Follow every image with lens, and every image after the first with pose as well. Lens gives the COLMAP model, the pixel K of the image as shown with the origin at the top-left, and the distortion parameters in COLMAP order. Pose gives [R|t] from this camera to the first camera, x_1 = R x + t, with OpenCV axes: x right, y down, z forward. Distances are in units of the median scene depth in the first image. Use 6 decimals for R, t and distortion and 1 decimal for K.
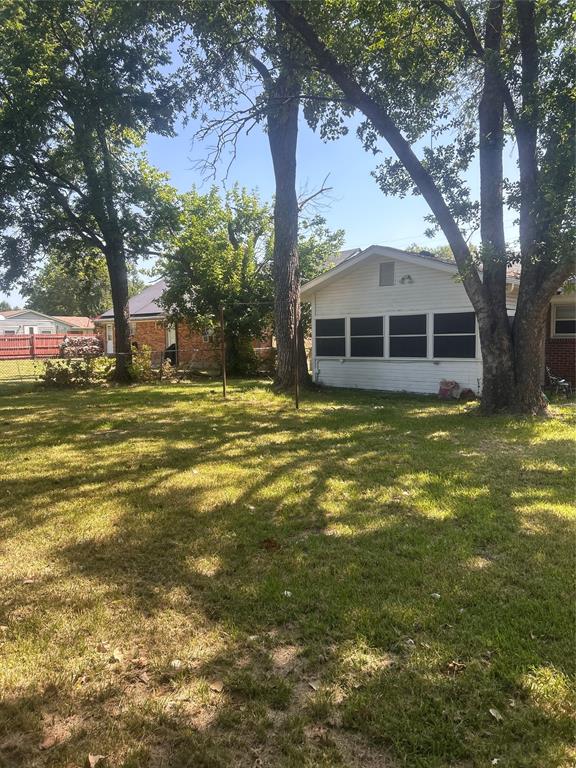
lens RADIAL K [[563.8, 0, 288.0], [0, 563.8, 384.0], [0, 0, 1]] dist [0.046523, -0.050303]
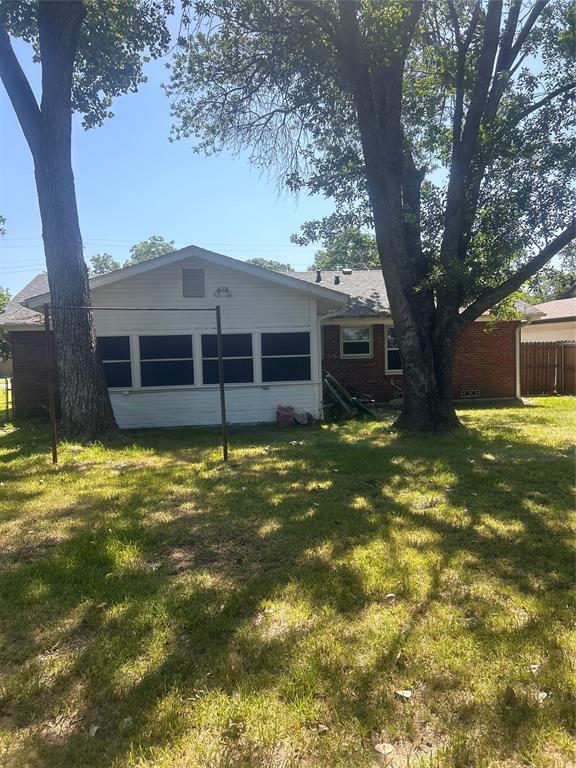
lens RADIAL K [[563.8, 0, 288.0], [0, 563.8, 384.0], [0, 0, 1]] dist [0.046523, -0.050303]
pose [[0.604090, -0.042442, 0.795785, -0.455159], [0.084457, 0.996367, -0.010973, -0.032826], [-0.792428, 0.073839, 0.605480, 0.461276]]
